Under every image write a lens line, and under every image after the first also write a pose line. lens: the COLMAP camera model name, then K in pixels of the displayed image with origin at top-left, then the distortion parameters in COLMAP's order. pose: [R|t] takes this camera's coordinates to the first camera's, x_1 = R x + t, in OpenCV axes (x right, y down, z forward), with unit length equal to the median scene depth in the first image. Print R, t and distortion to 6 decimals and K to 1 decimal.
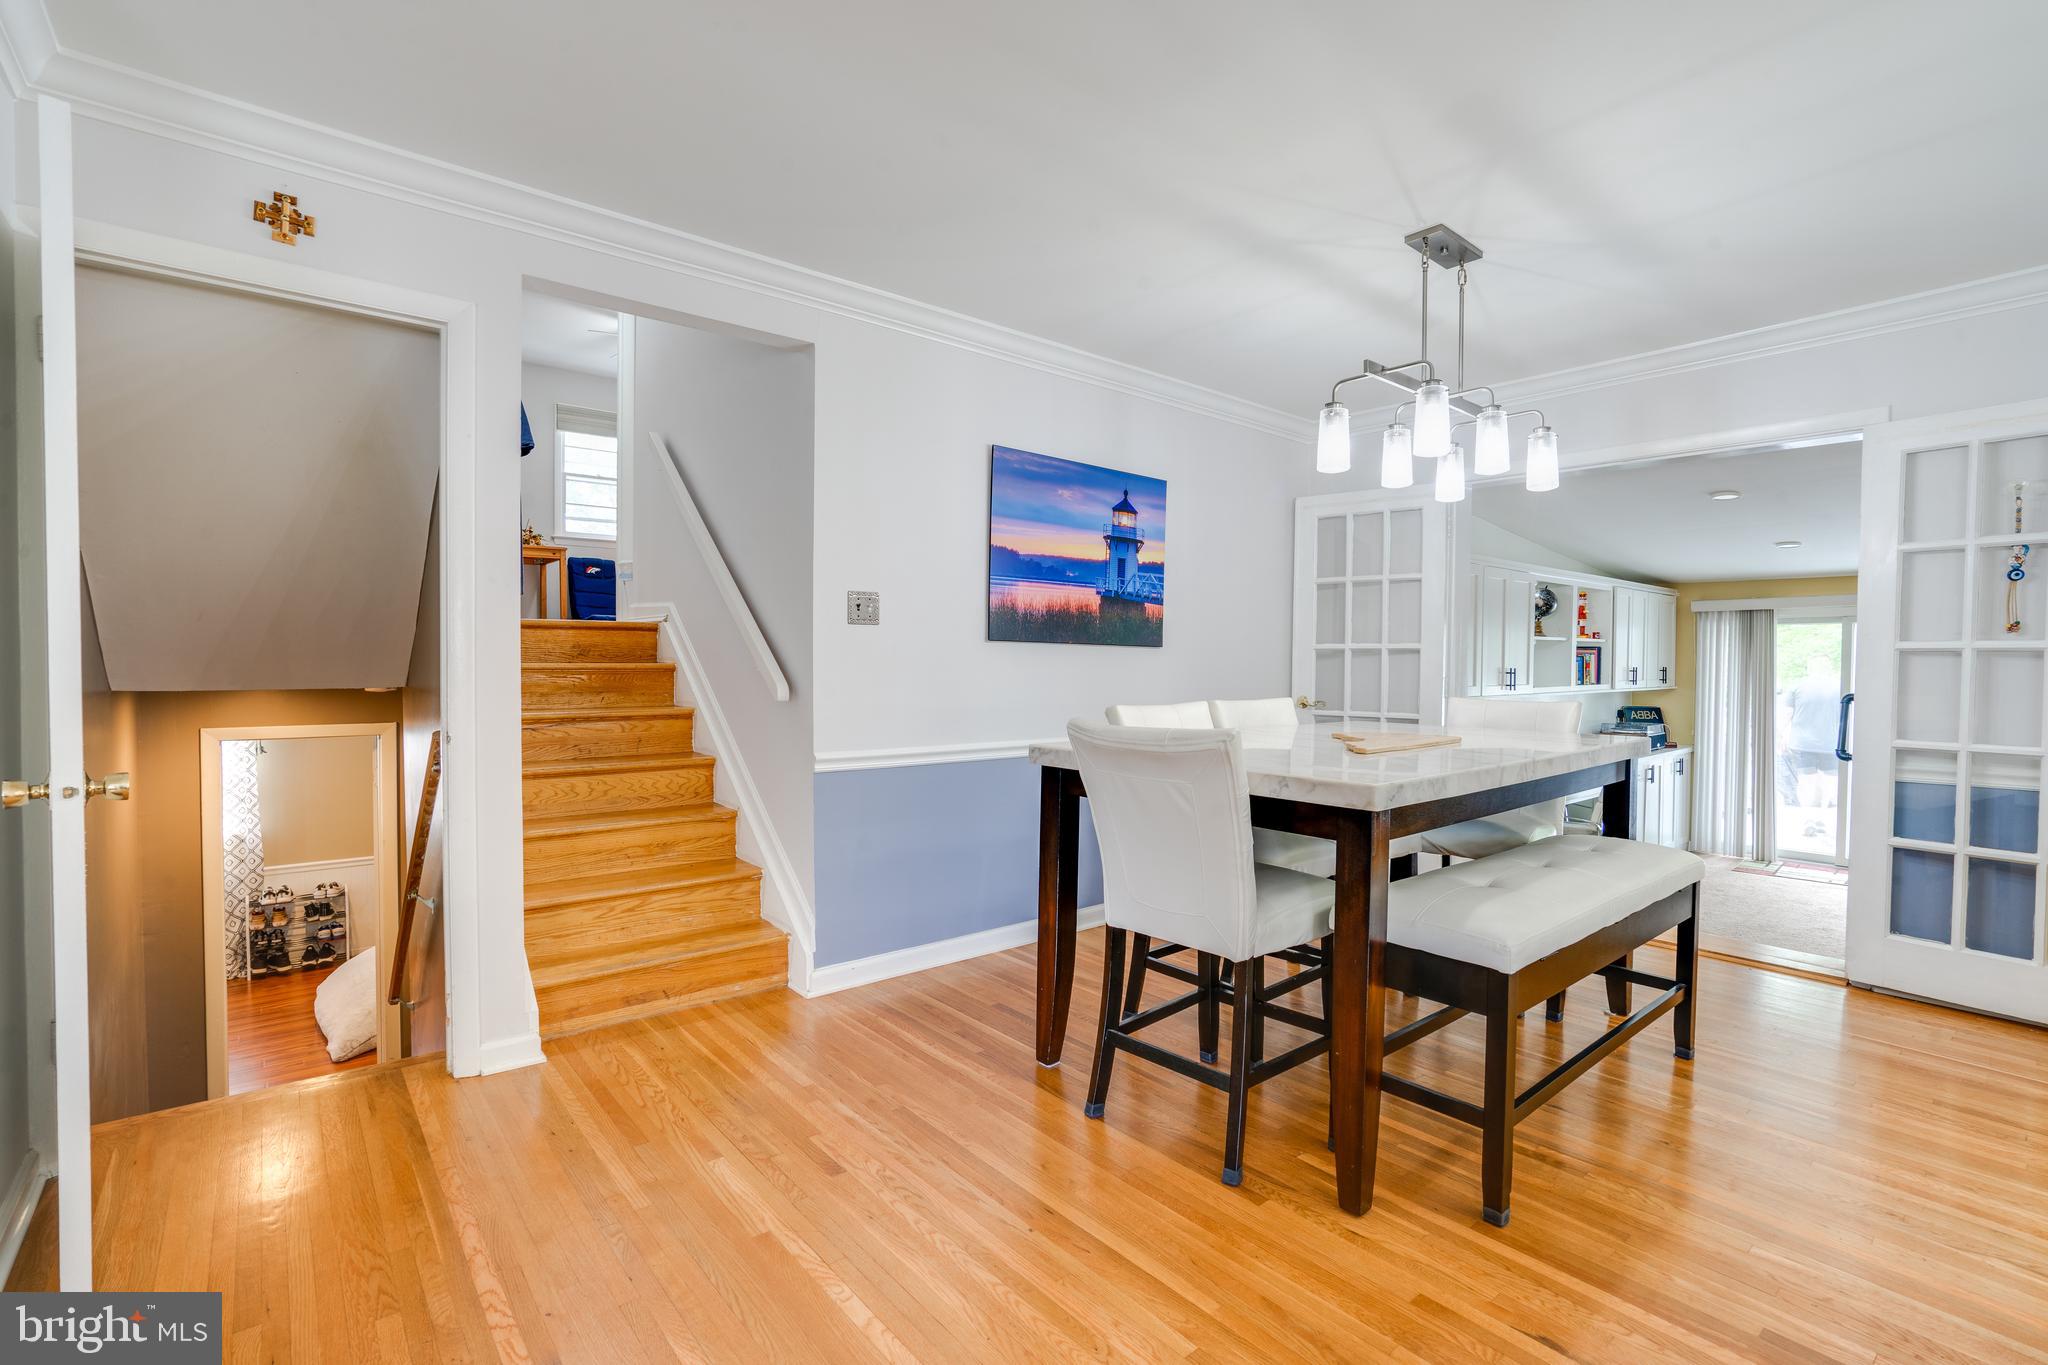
lens RADIAL K [[936.6, 0, 1037.3], [0, 936.6, 681.3], [0, 0, 1]] dist [-0.030542, 0.003598]
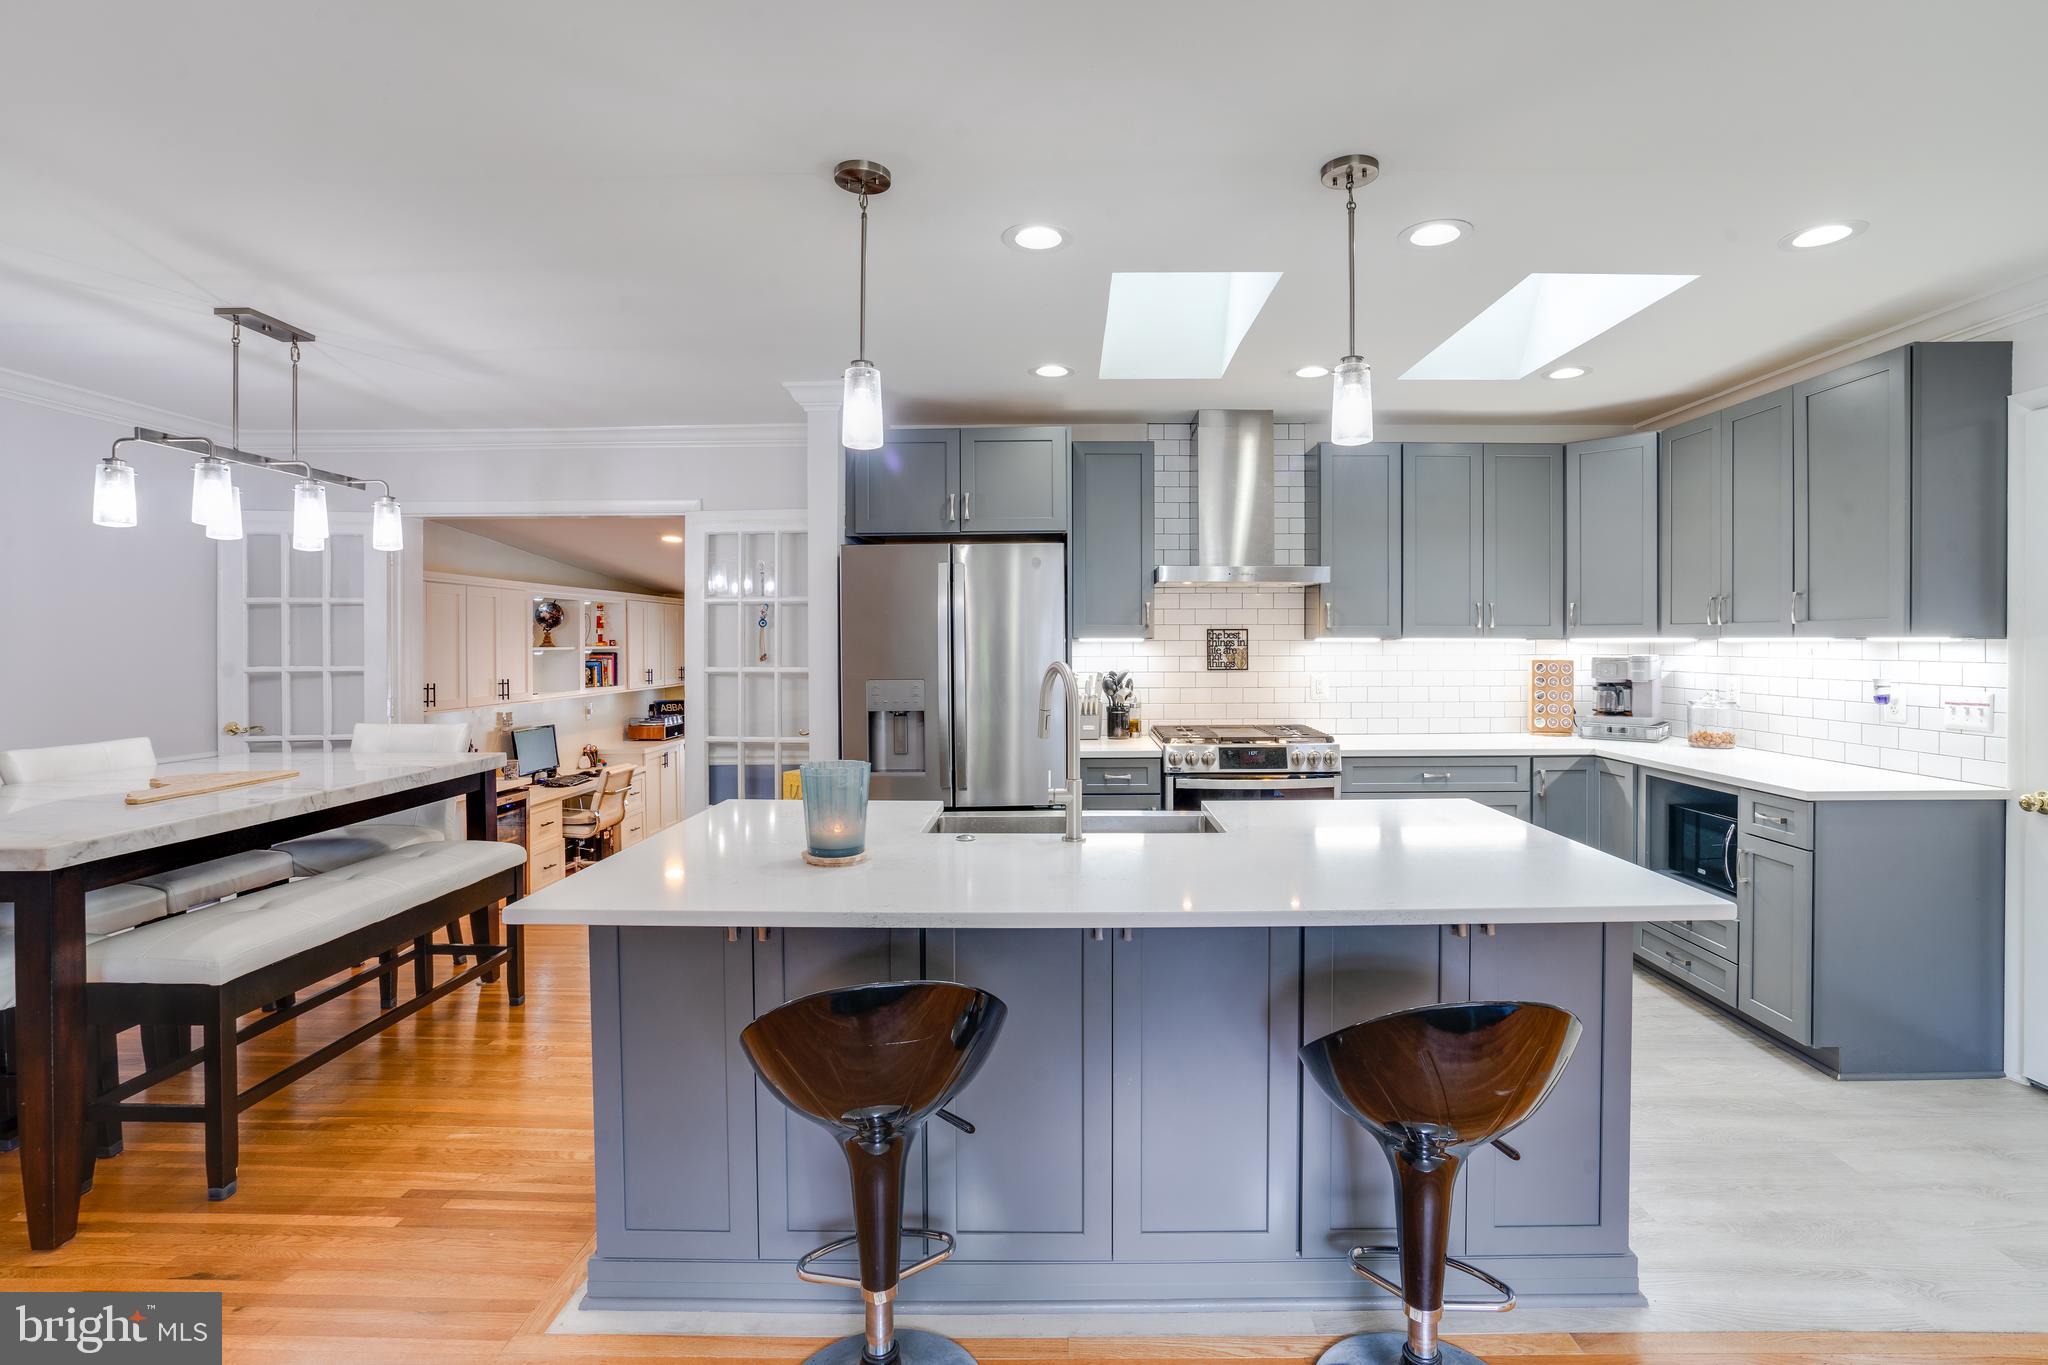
lens RADIAL K [[944.5, 0, 1040.5], [0, 944.5, 655.0], [0, 0, 1]] dist [-0.043357, 0.017940]
pose [[0.656010, -0.015092, 0.754602, 0.171900], [0.022987, 0.999736, 0.000011, -0.047607], [-0.754402, 0.017339, 0.656183, -0.326416]]
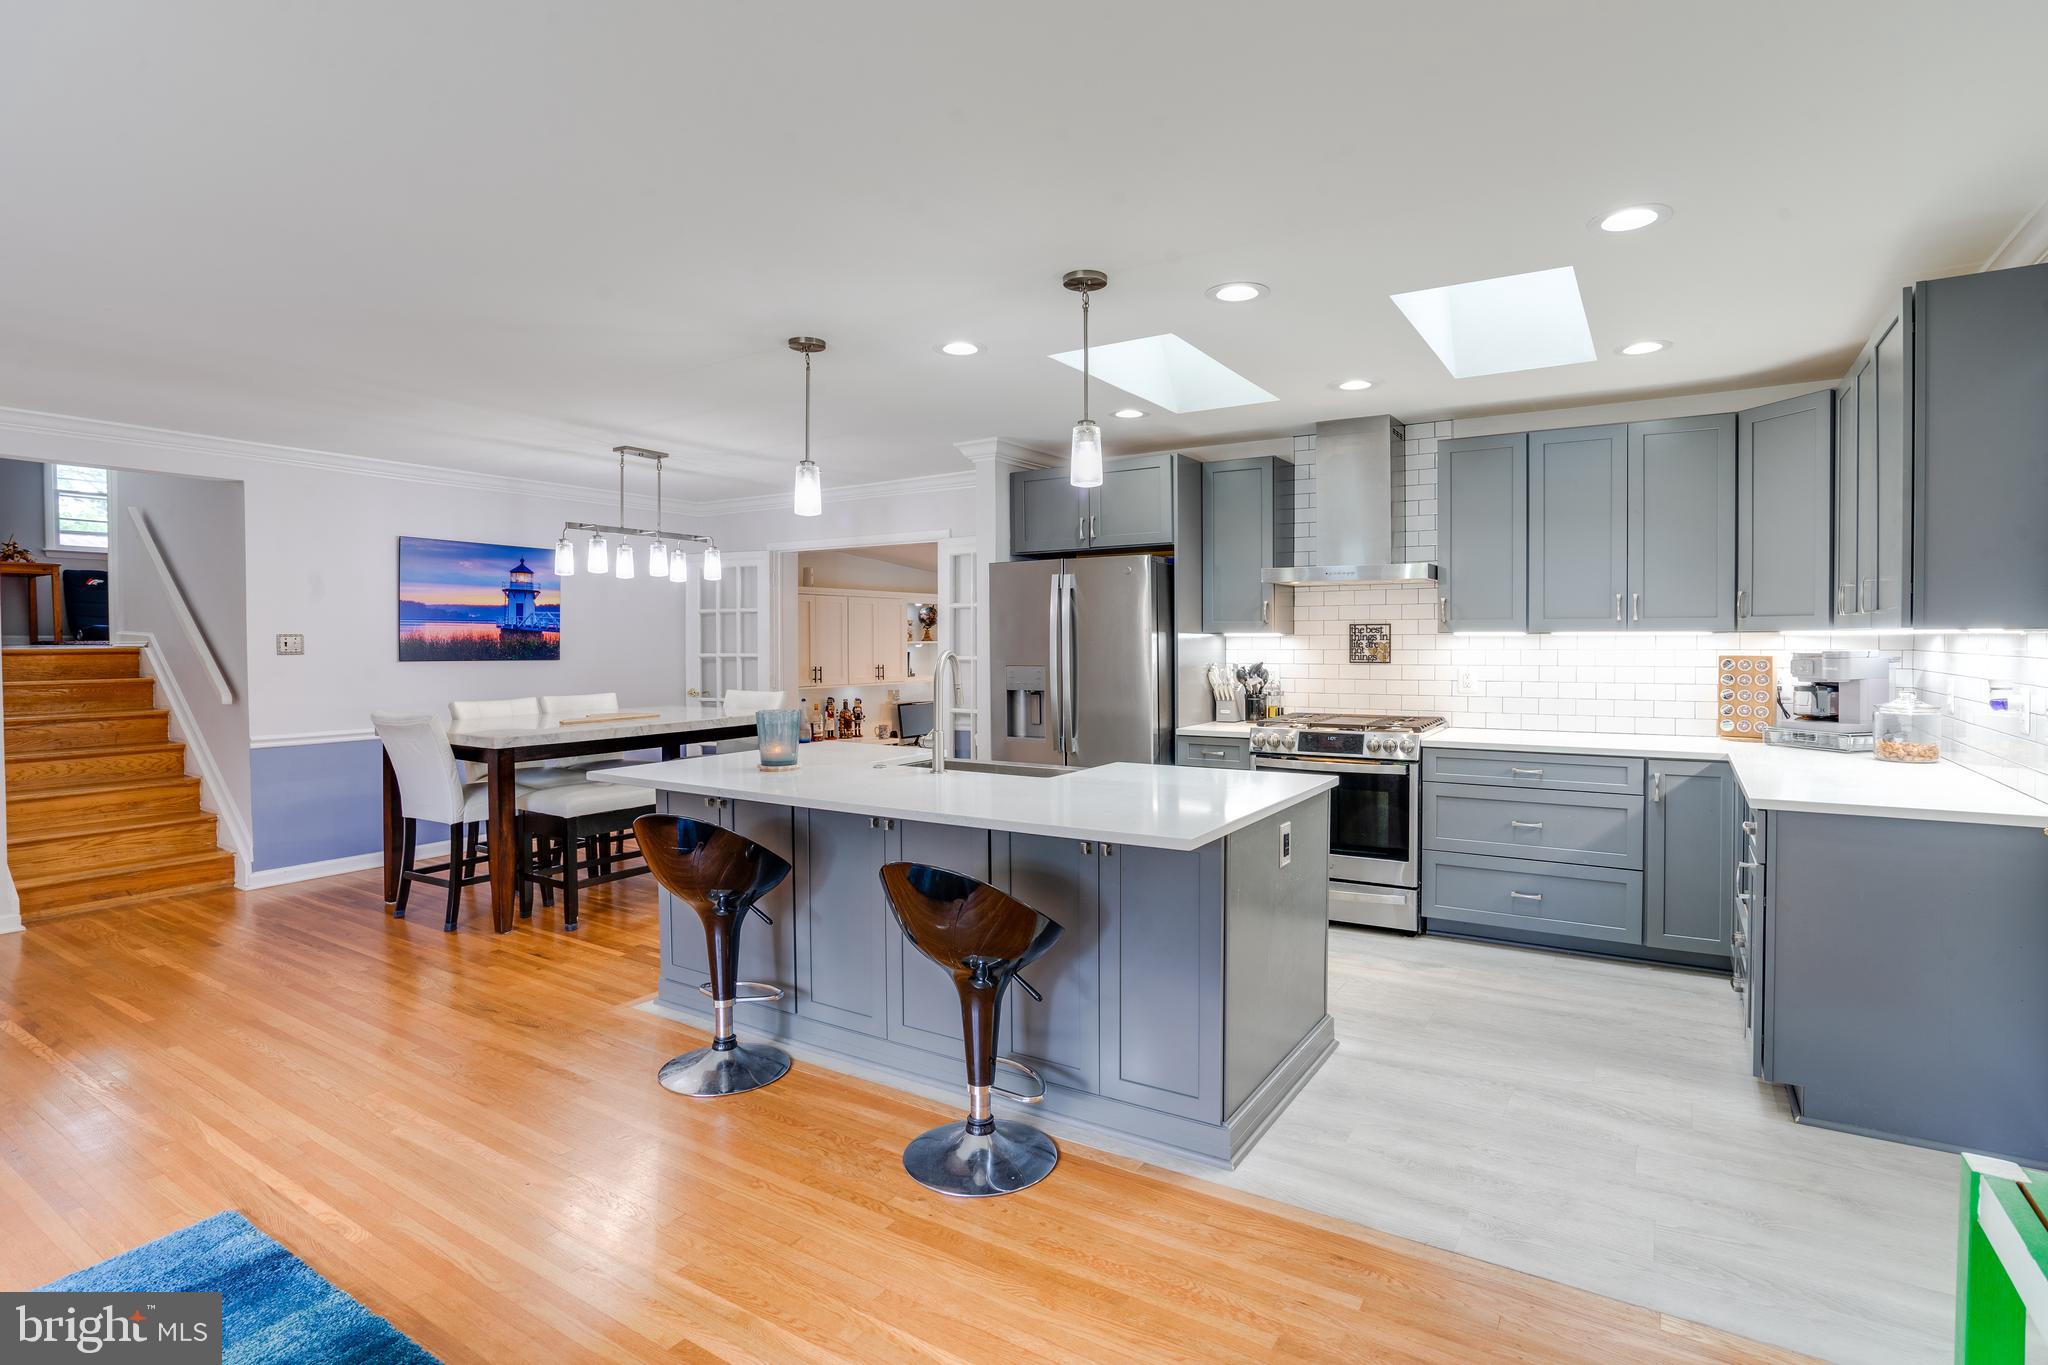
lens RADIAL K [[979.4, 0, 1106.5], [0, 979.4, 659.7], [0, 0, 1]] dist [-0.045689, 0.019062]
pose [[0.939633, -0.013098, 0.341933, 0.507062], [0.014122, 0.999900, -0.000505, -0.028895], [-0.341892, 0.005303, 0.939724, -0.903263]]
